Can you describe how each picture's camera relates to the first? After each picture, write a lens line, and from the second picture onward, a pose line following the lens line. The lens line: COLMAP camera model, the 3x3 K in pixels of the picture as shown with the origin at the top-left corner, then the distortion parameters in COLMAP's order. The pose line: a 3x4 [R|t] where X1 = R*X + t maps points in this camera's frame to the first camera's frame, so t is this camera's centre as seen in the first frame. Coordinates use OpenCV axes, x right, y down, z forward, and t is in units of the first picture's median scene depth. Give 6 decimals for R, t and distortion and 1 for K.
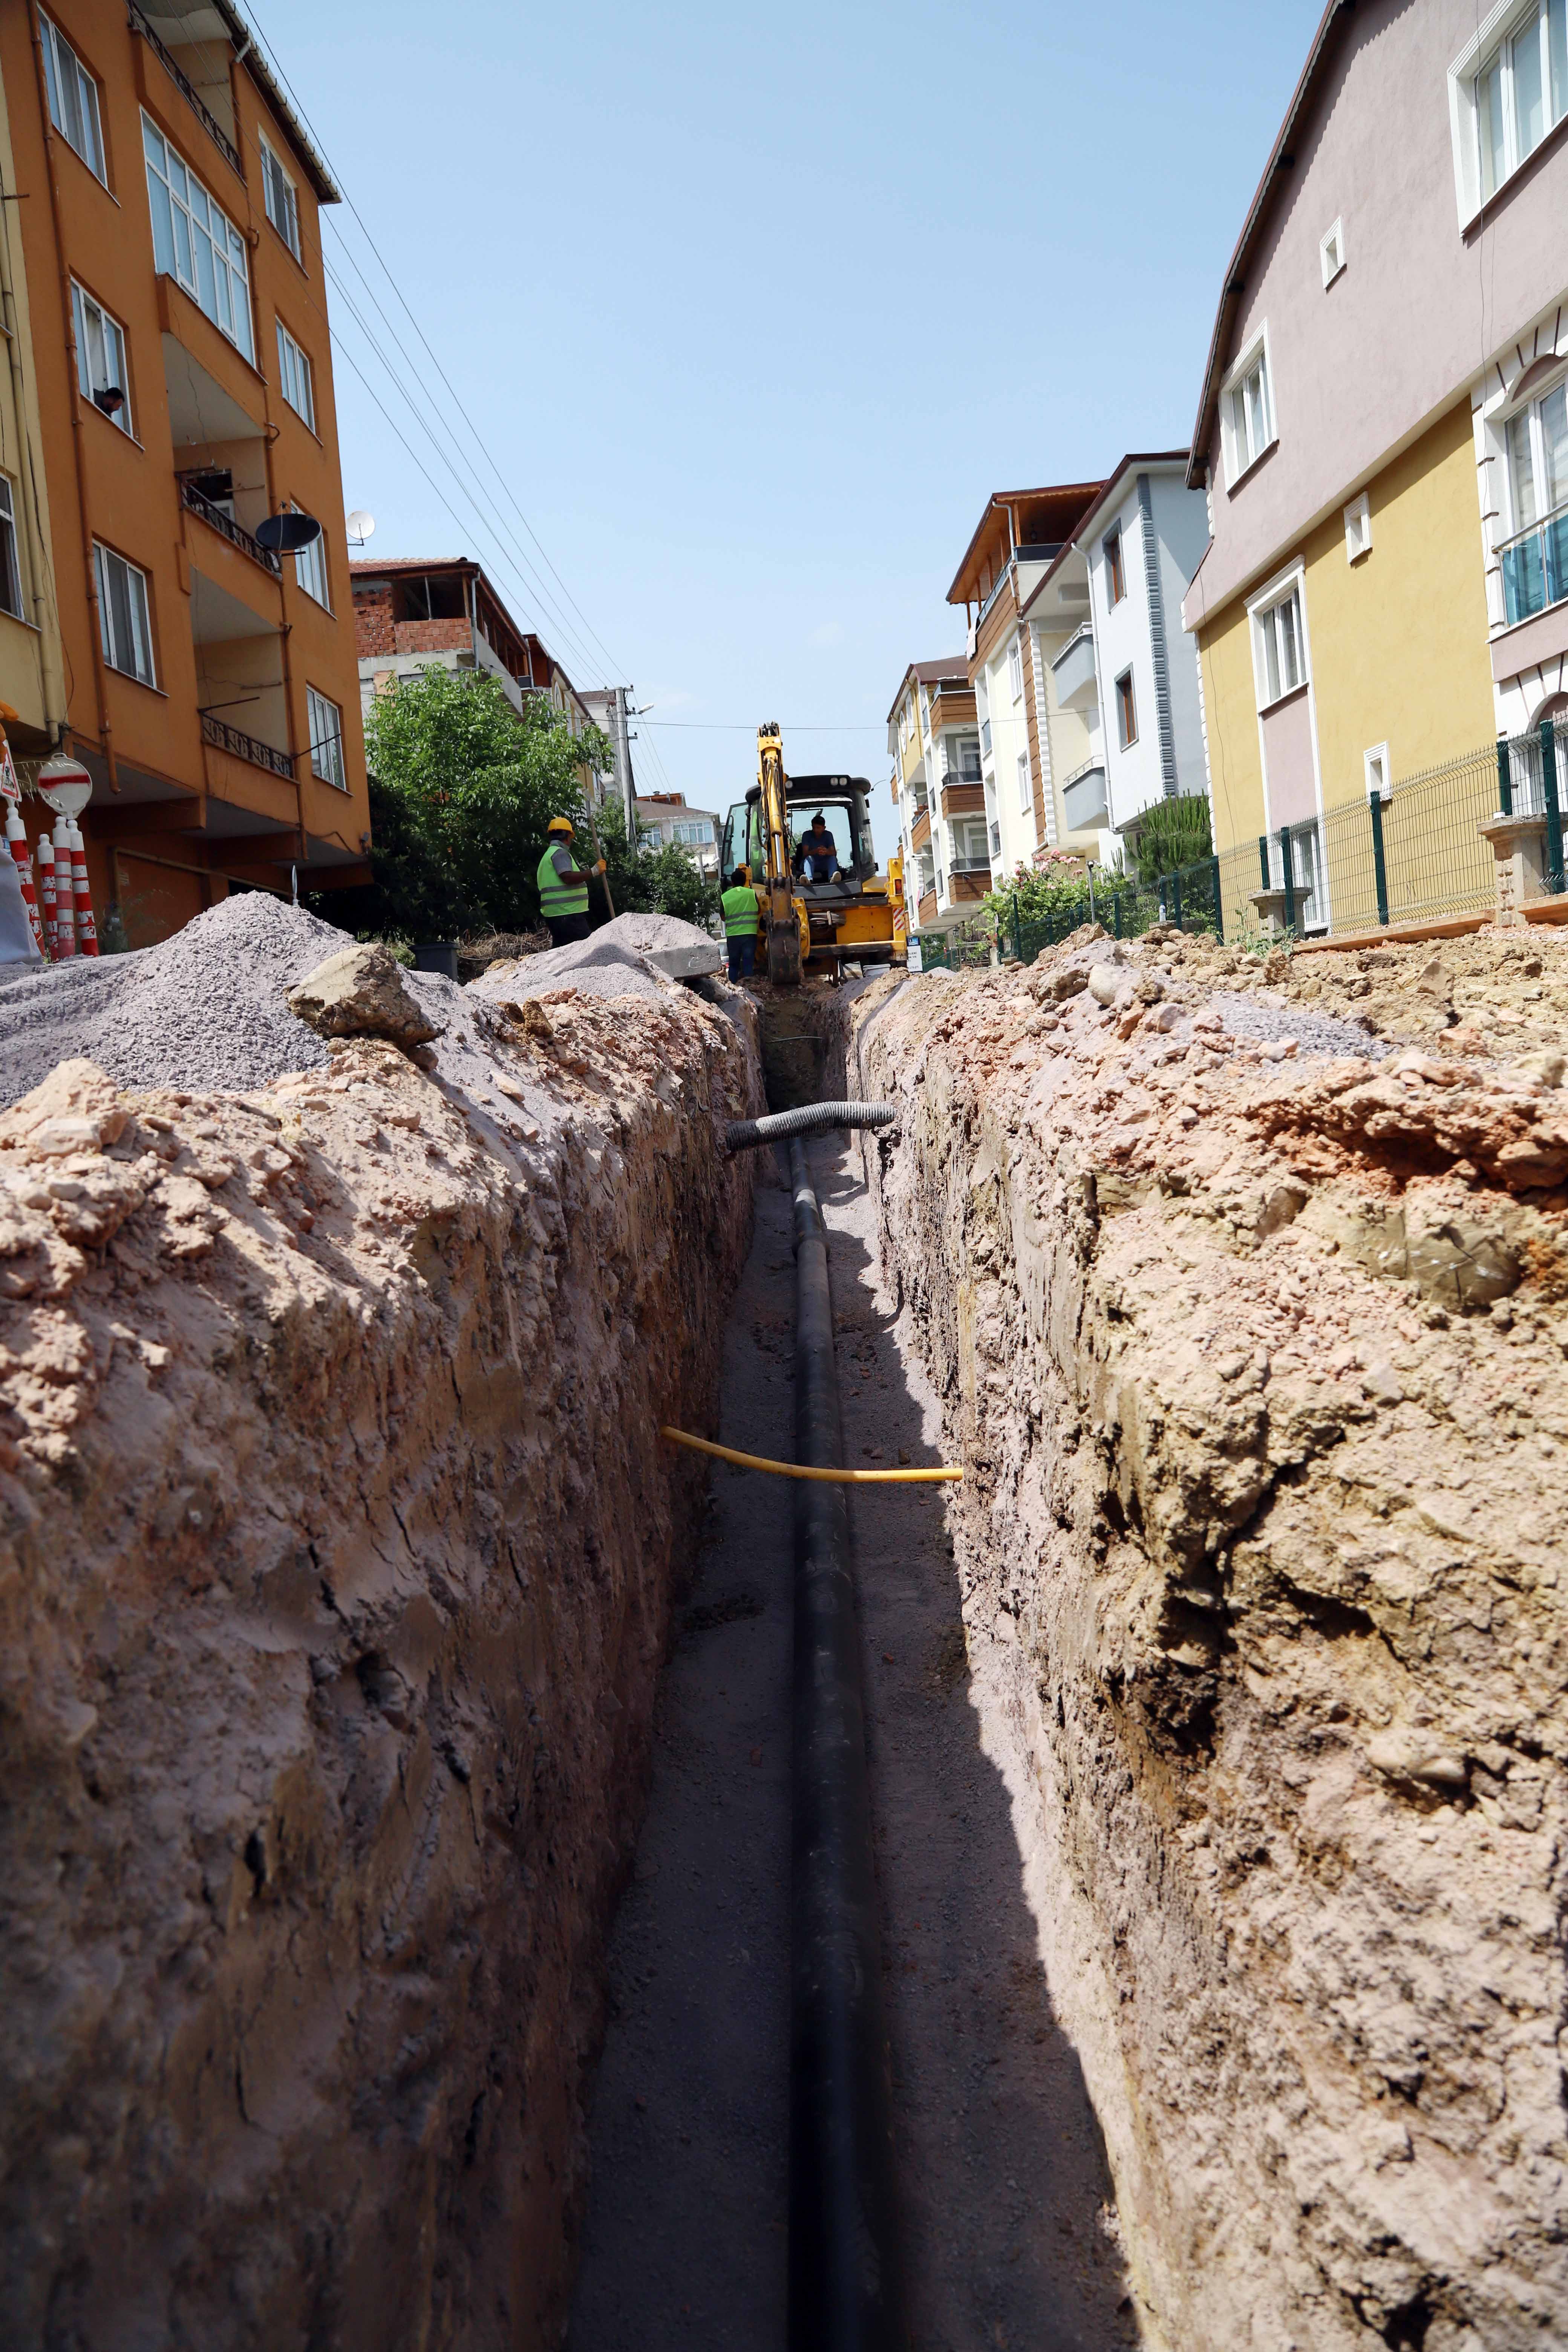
lens RADIAL K [[1619.9, 0, 784.0], [0, 1619.9, 1176.0], [0, 0, 1]] dist [-0.121307, 0.070243]
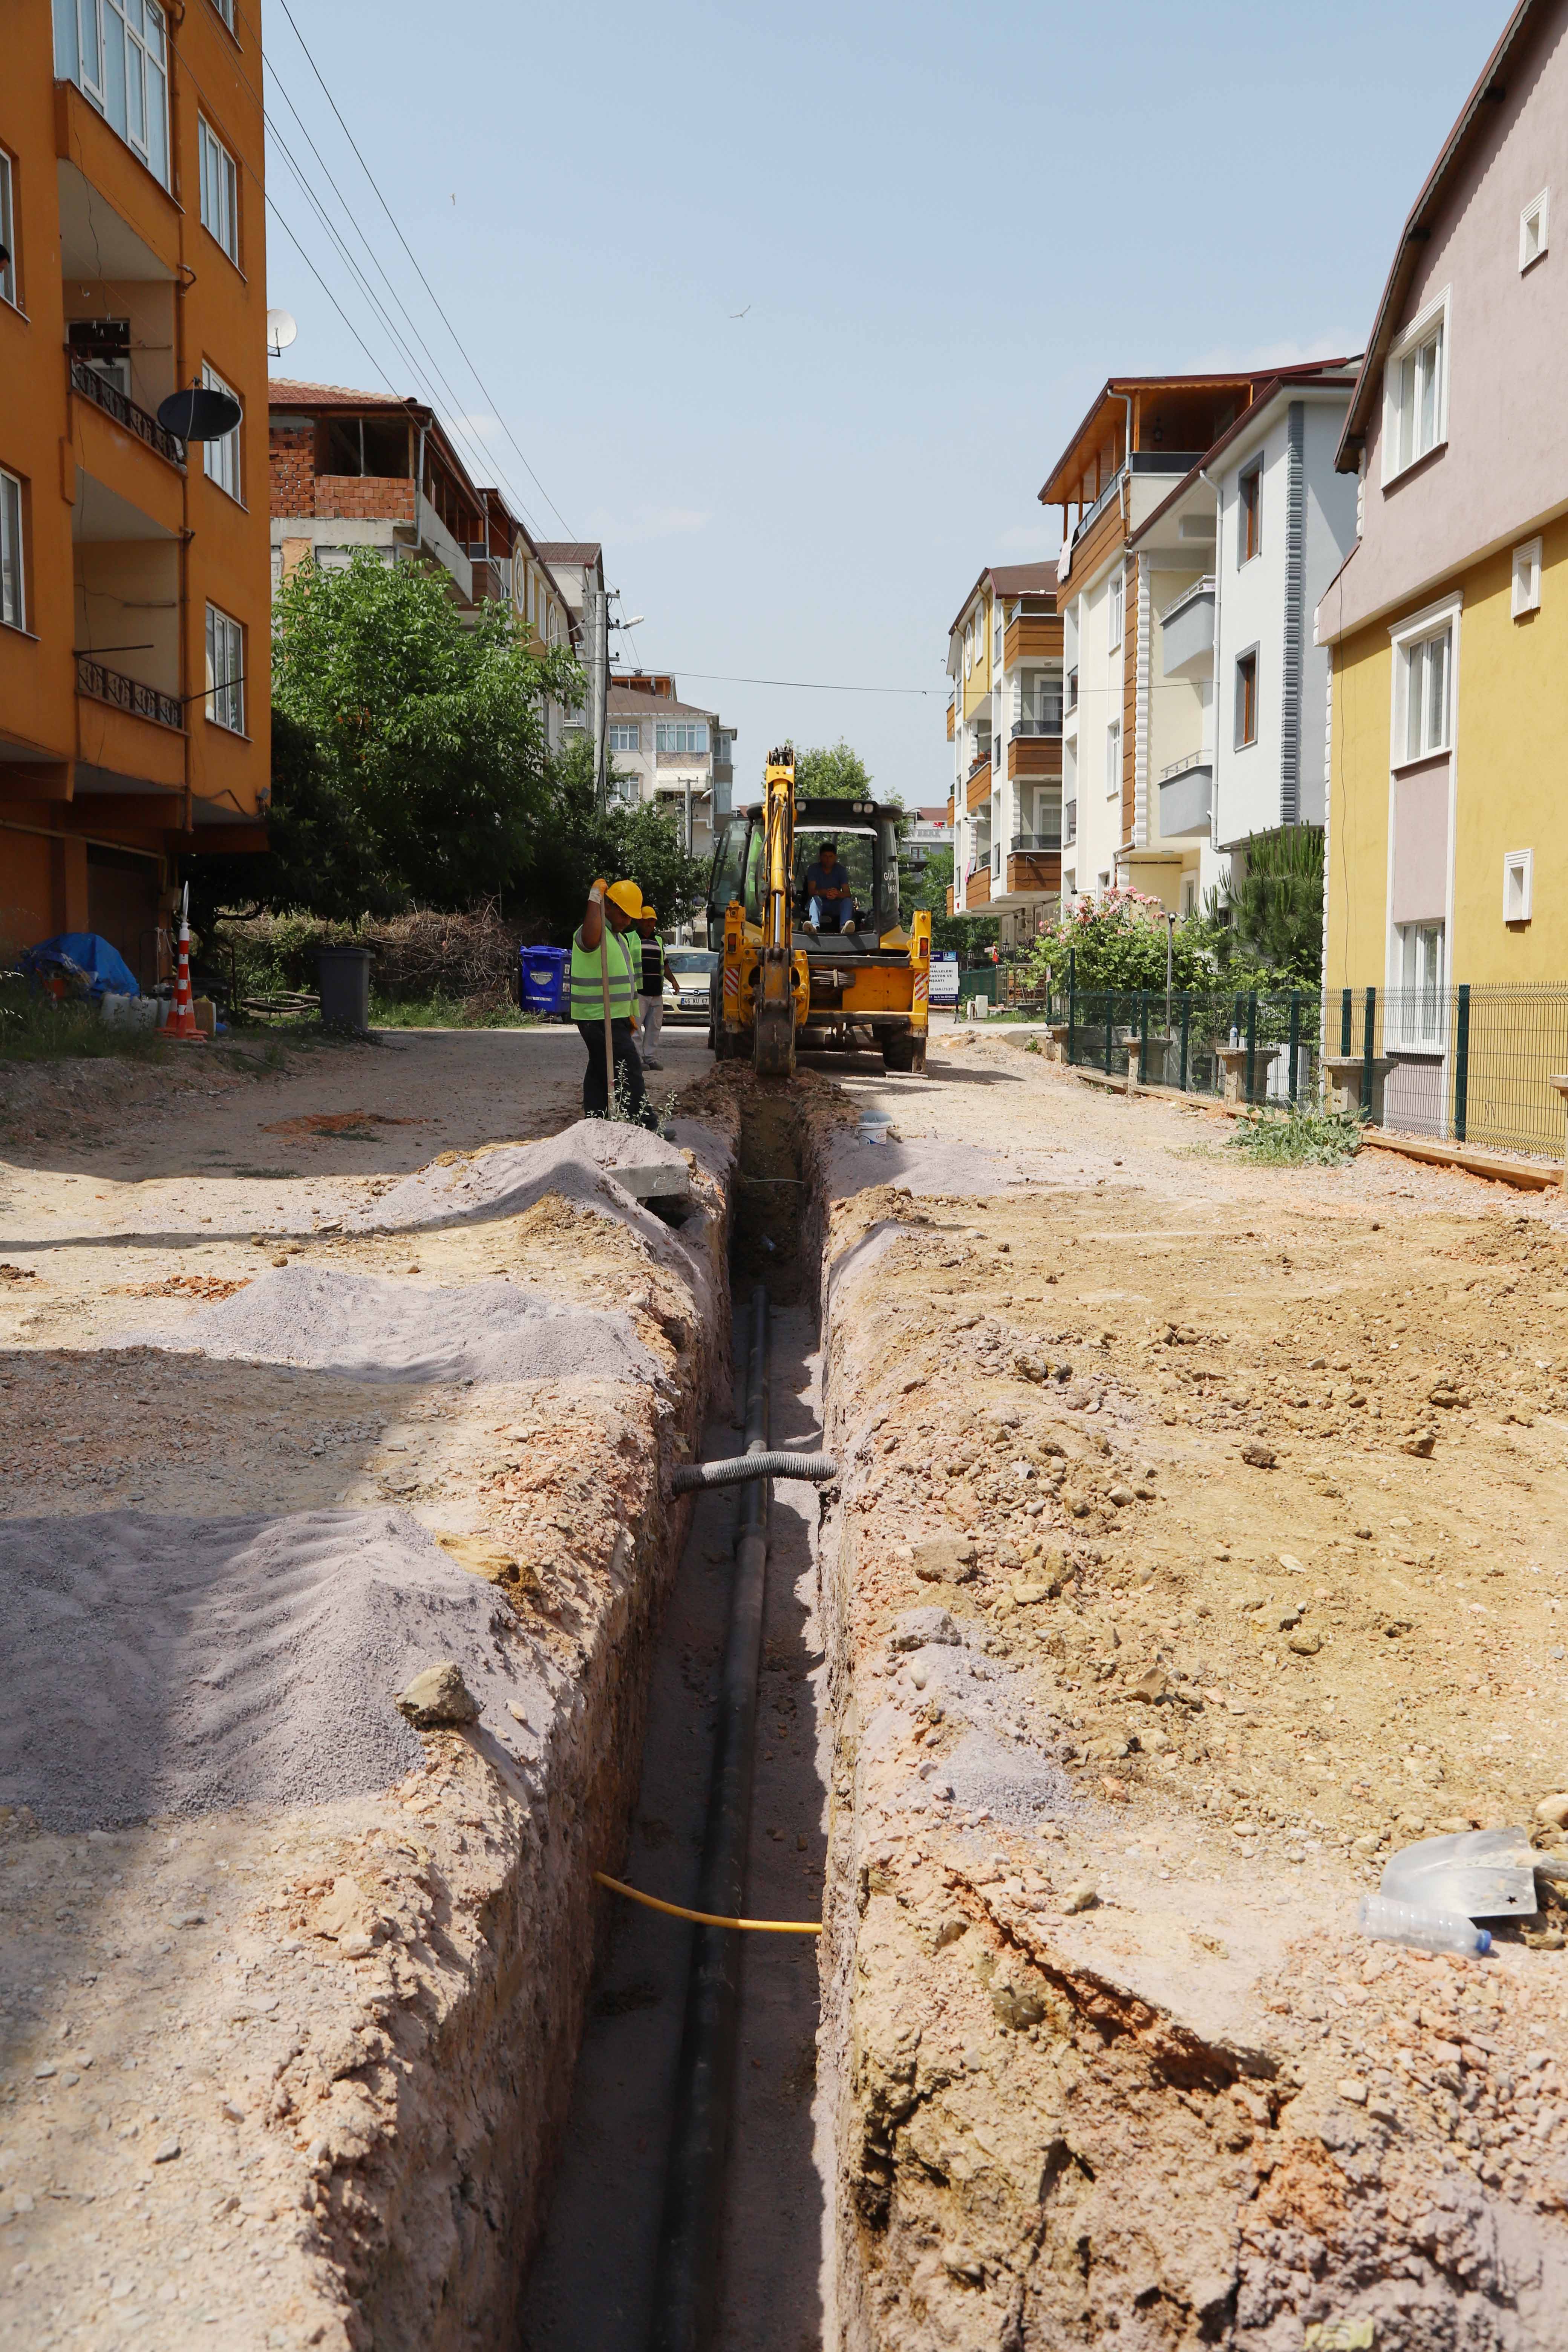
lens RADIAL K [[2182.6, 0, 784.0], [0, 2182.6, 1176.0], [0, 0, 1]] dist [-0.023326, 0.097088]
pose [[0.995848, 0.090566, 0.009137, 0.001267], [-0.090519, 0.995880, -0.005445, -0.055396], [-0.009592, 0.004596, 0.999943, -0.102085]]
